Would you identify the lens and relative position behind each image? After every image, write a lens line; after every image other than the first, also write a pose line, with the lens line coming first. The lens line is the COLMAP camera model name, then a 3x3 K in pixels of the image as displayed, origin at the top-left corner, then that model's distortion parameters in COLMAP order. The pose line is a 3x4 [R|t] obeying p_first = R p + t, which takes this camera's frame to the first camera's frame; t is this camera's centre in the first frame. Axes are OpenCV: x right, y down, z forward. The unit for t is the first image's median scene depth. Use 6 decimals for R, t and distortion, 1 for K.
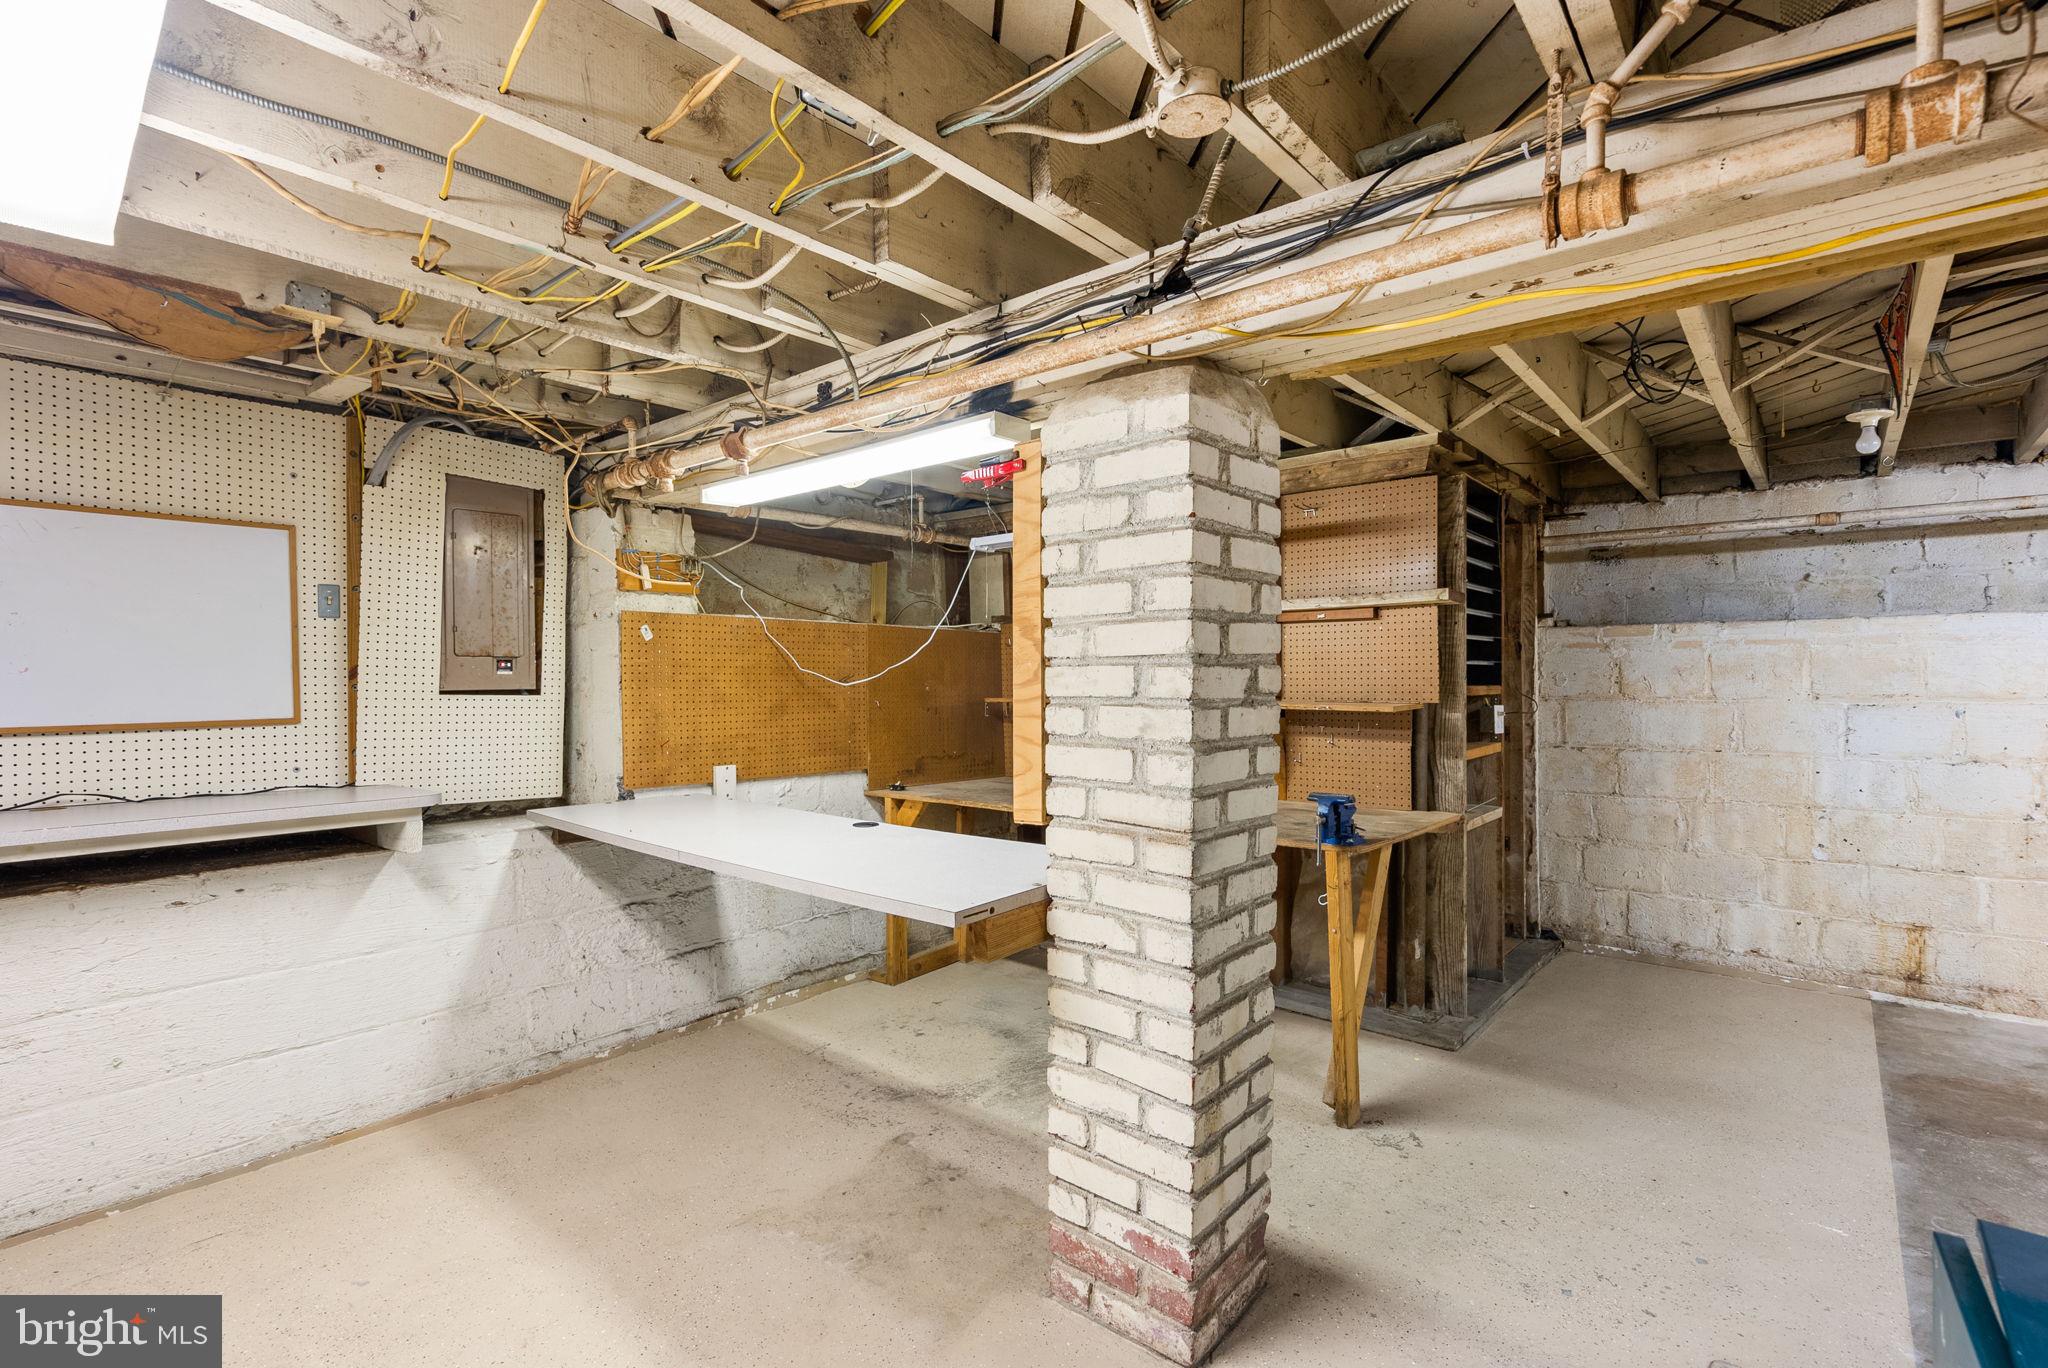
lens RADIAL K [[945.3, 0, 1022.8], [0, 945.3, 687.5], [0, 0, 1]] dist [-0.000194, -0.000005]
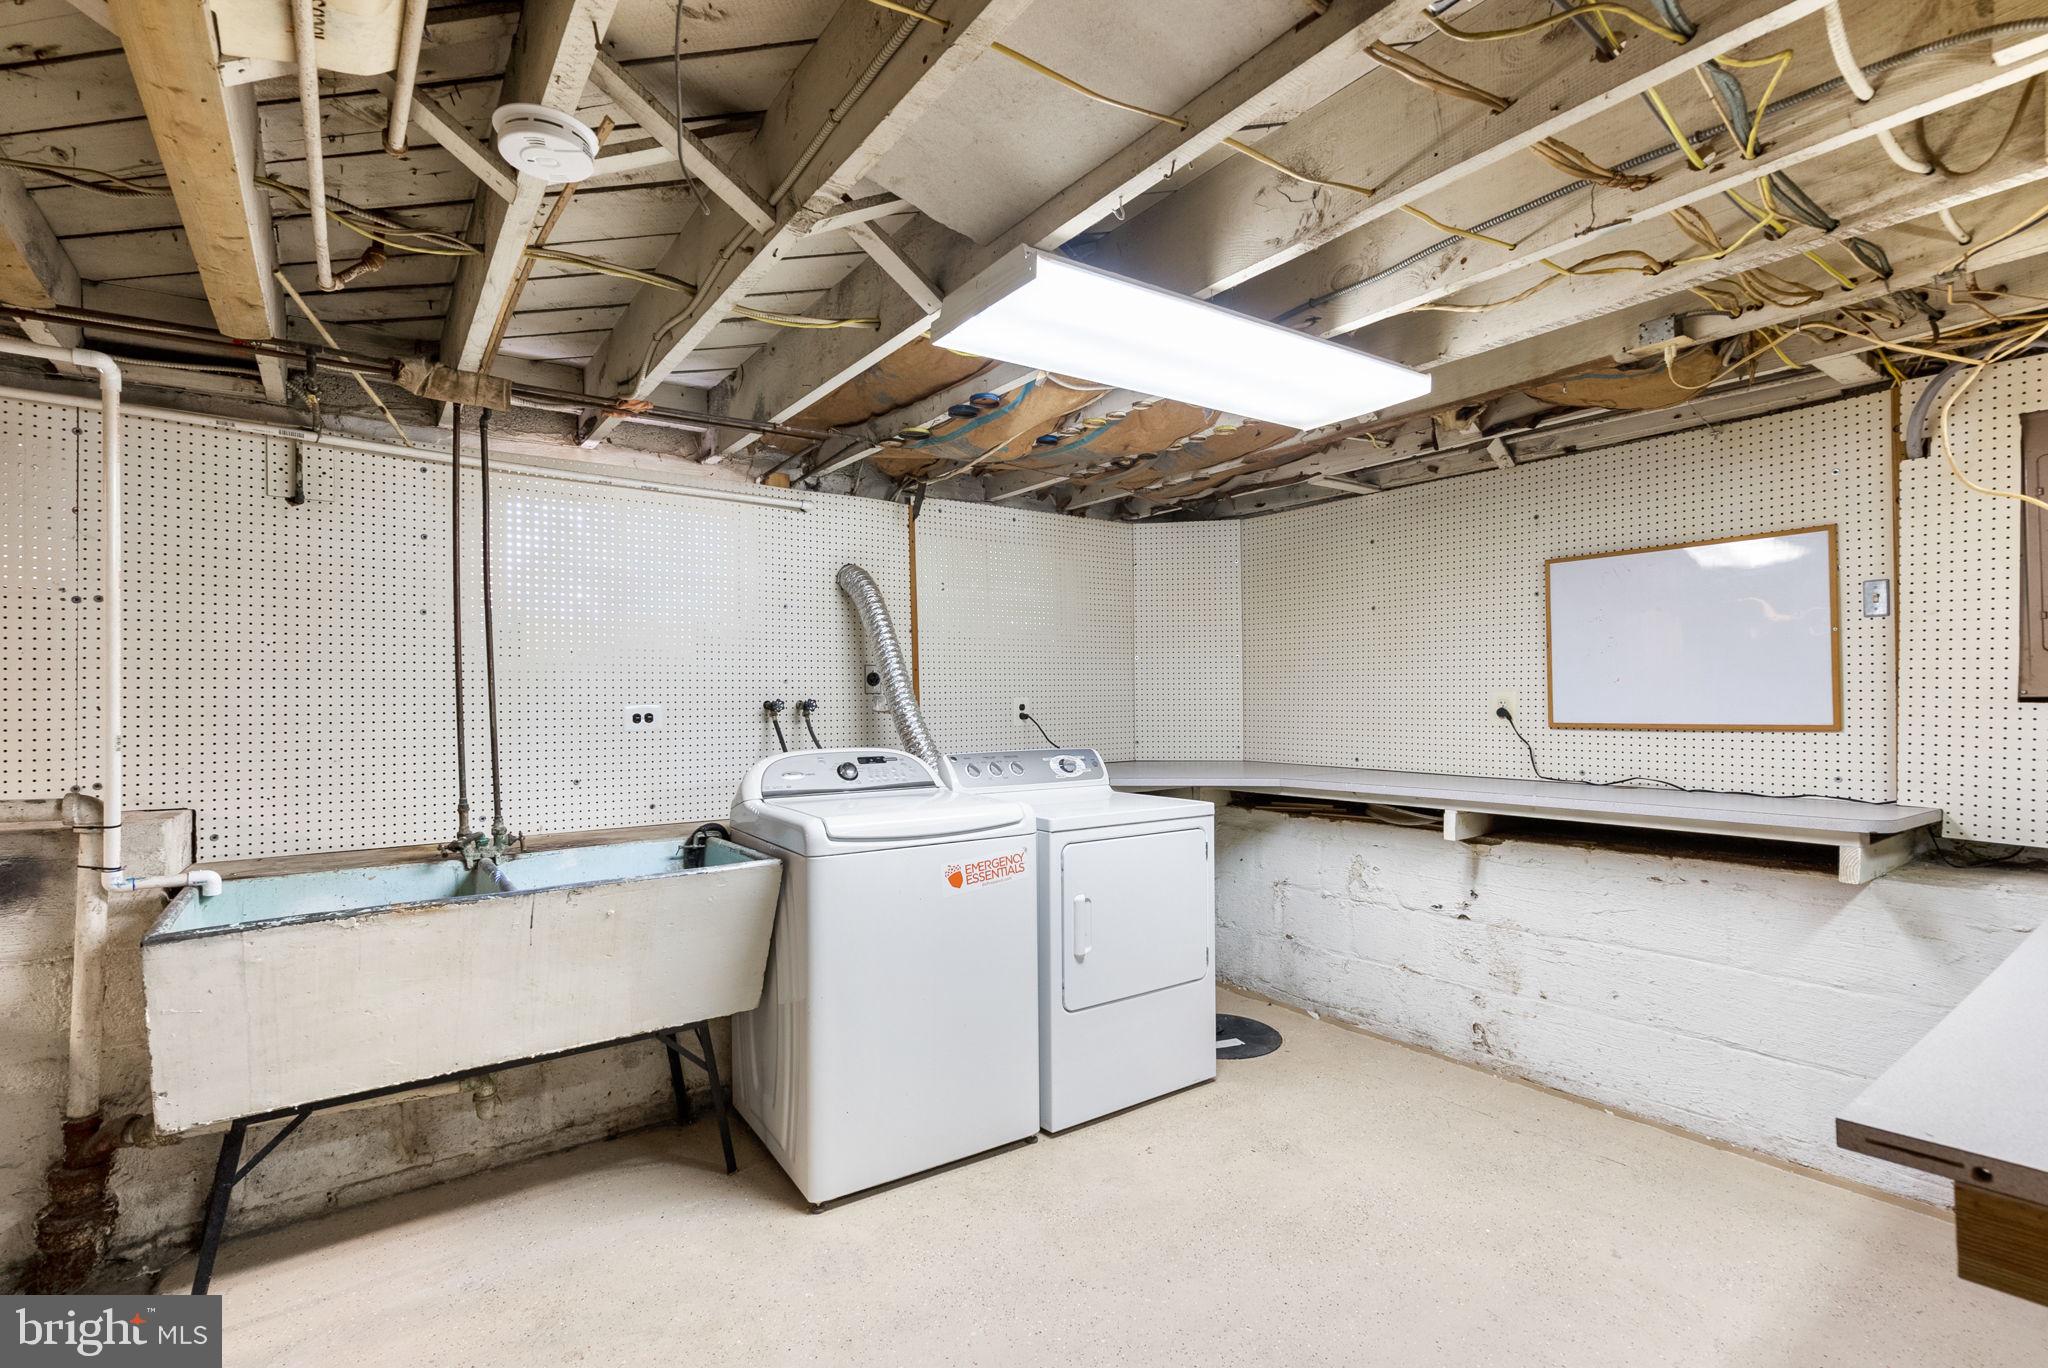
lens RADIAL K [[945.3, 0, 1023.6], [0, 945.3, 683.9], [0, 0, 1]] dist [-0.000194, -0.000005]
pose [[-0.237384, -0.009164, -0.971373, 0.371817], [0.002753, 0.999945, -0.010106, -0.002264], [0.971412, -0.005073, -0.237345, 0.453483]]
